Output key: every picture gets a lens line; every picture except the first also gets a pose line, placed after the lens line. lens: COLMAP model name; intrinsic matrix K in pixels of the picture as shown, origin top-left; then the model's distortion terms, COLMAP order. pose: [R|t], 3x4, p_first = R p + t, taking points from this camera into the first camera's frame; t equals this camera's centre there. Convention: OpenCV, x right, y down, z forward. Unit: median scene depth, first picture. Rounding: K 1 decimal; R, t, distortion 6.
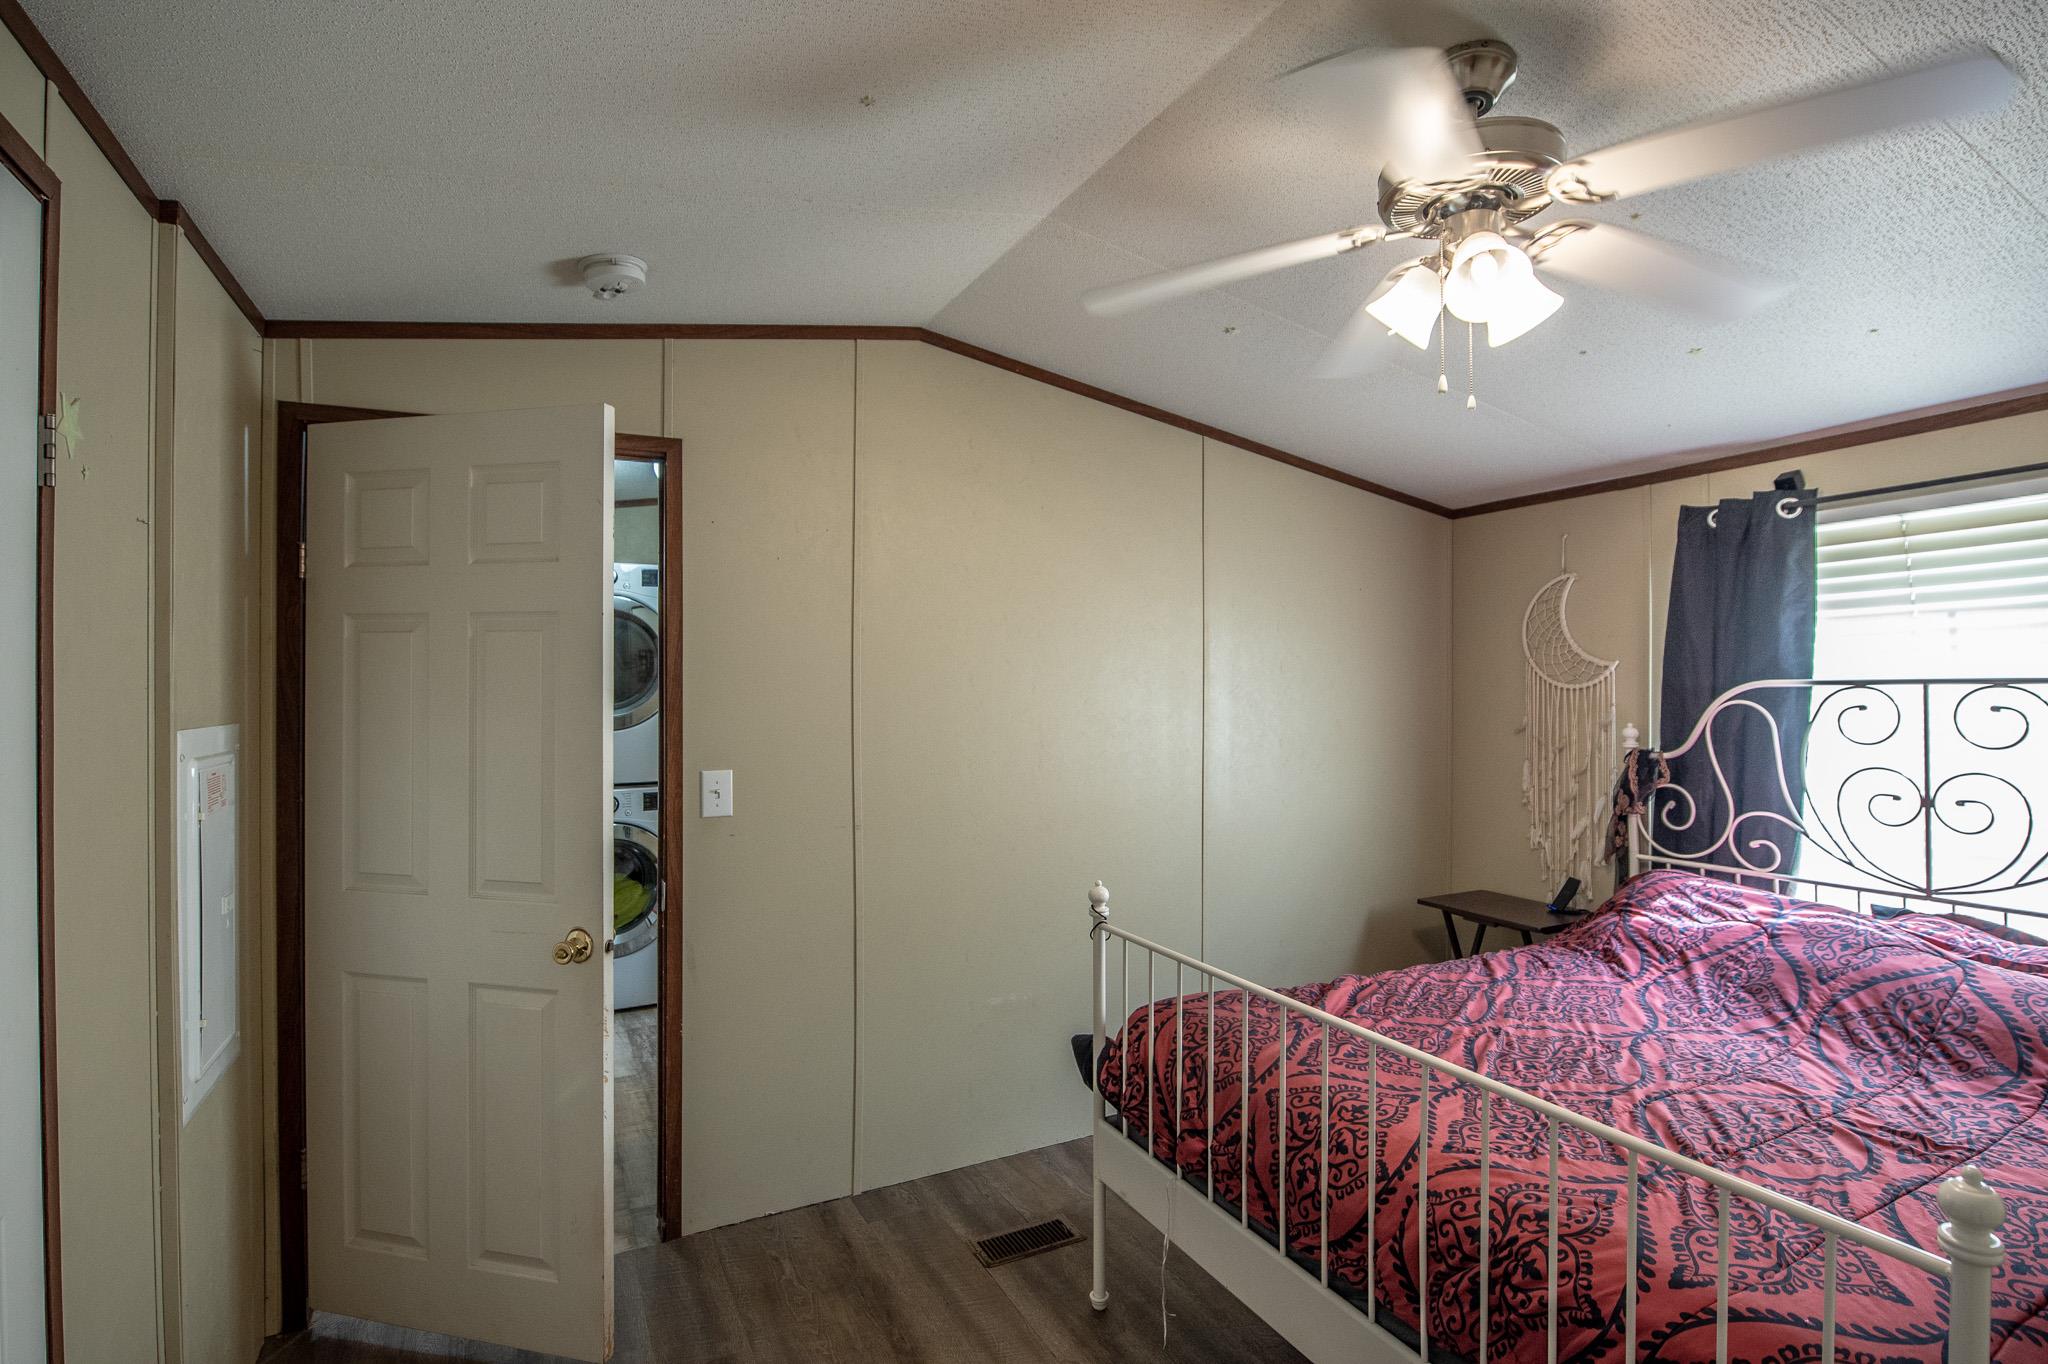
lens RADIAL K [[978.5, 0, 1028.5], [0, 978.5, 683.0], [0, 0, 1]] dist [-0.013113, -0.004031]
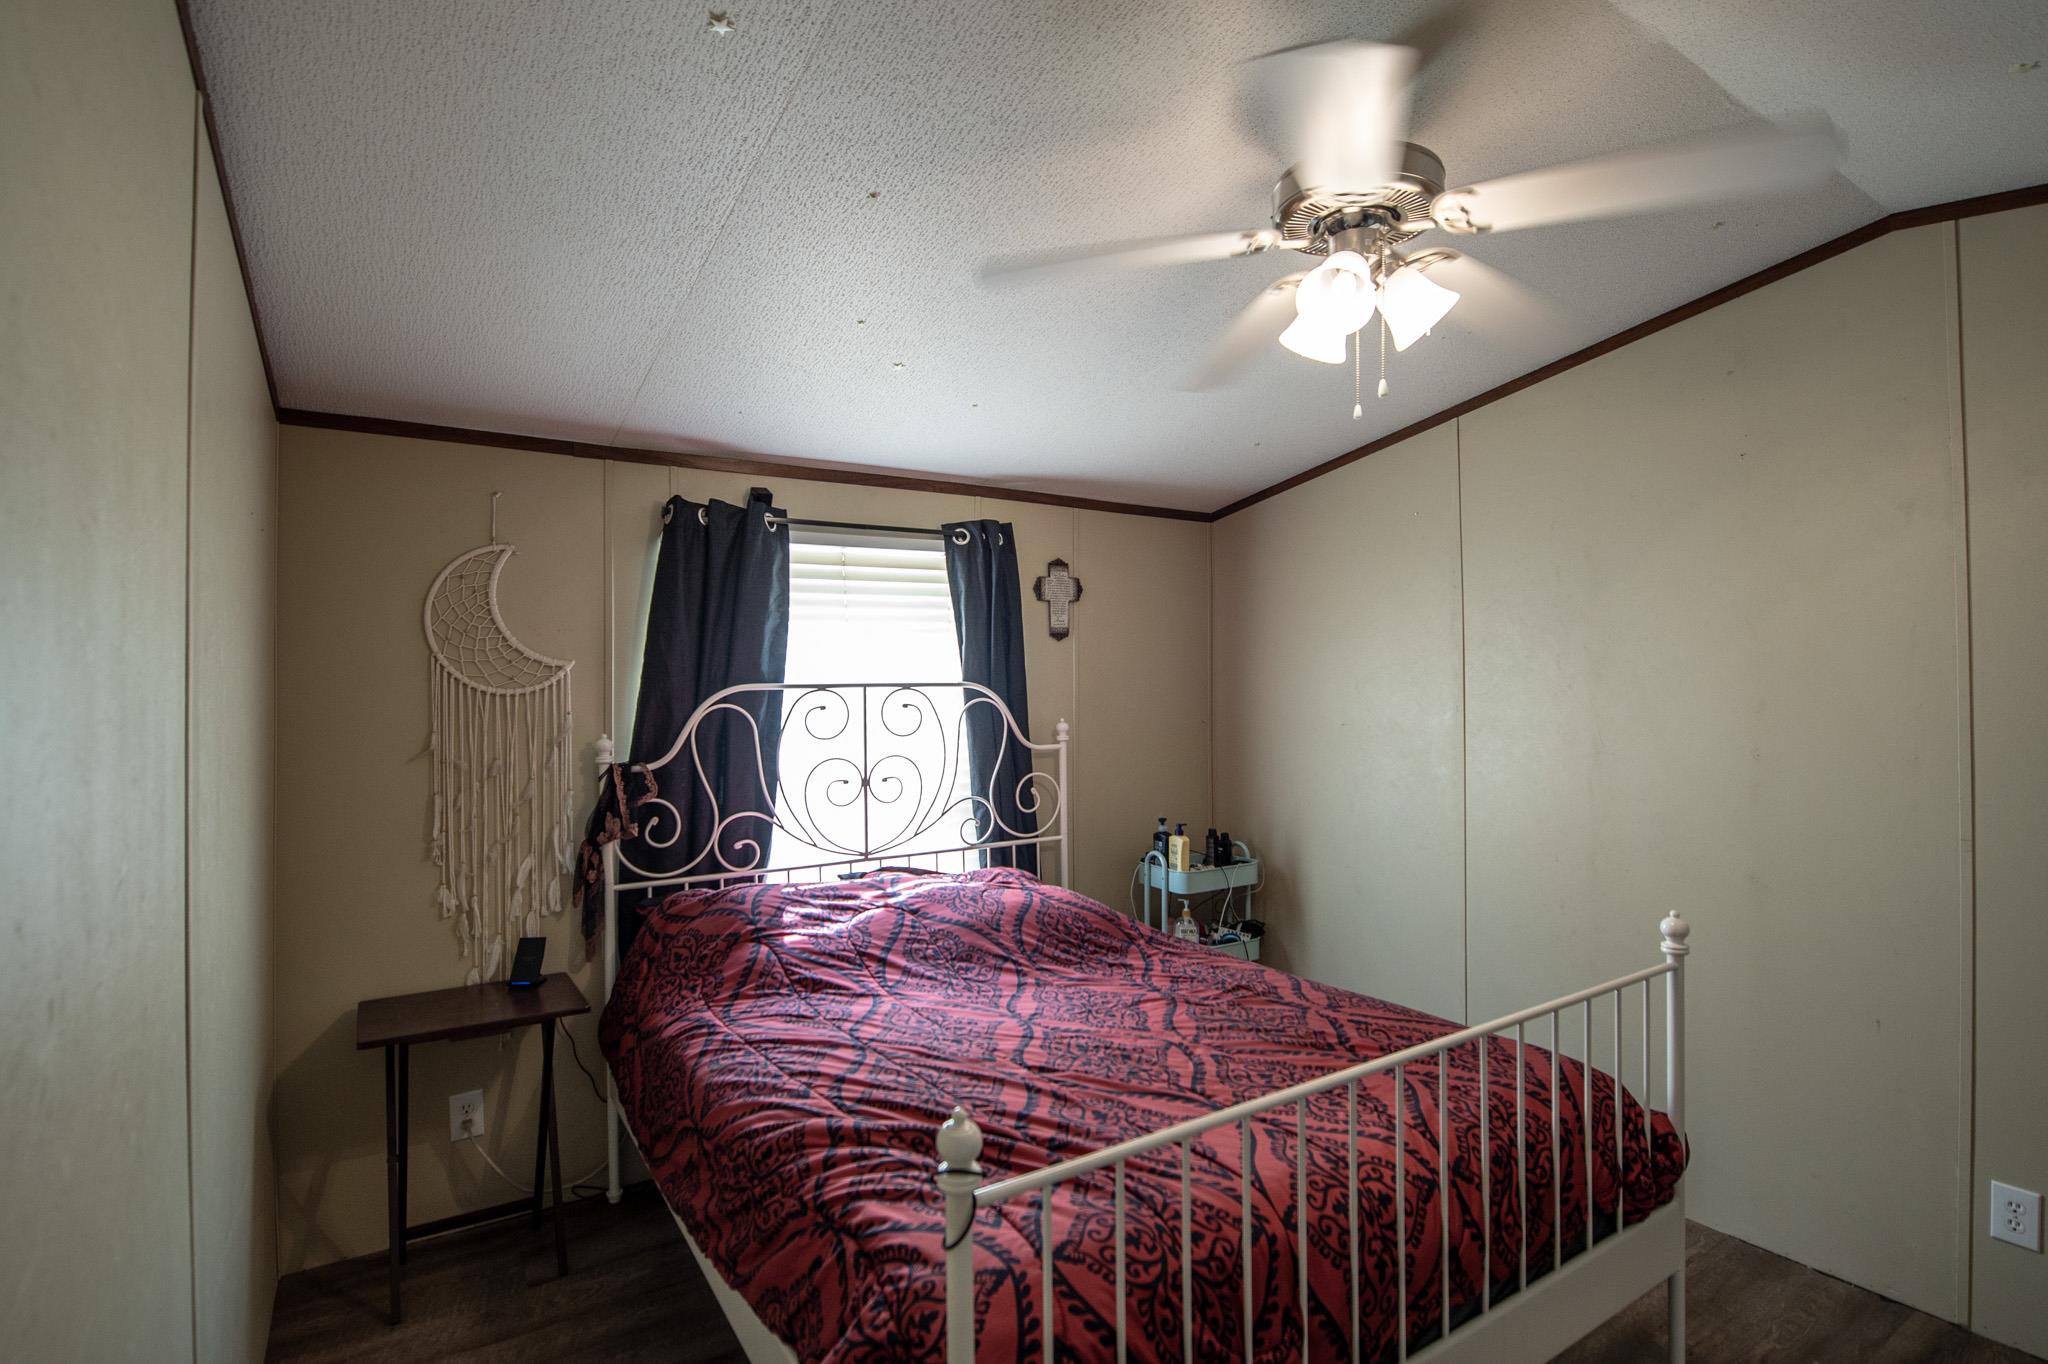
lens RADIAL K [[978.5, 0, 1028.5], [0, 978.5, 683.0], [0, 0, 1]] dist [-0.013113, -0.004031]
pose [[-0.101692, 0.009451, 0.994771, -0.316277], [0.004735, 0.999948, -0.009016, 0.007222], [-0.994805, 0.003794, -0.101731, 0.840708]]
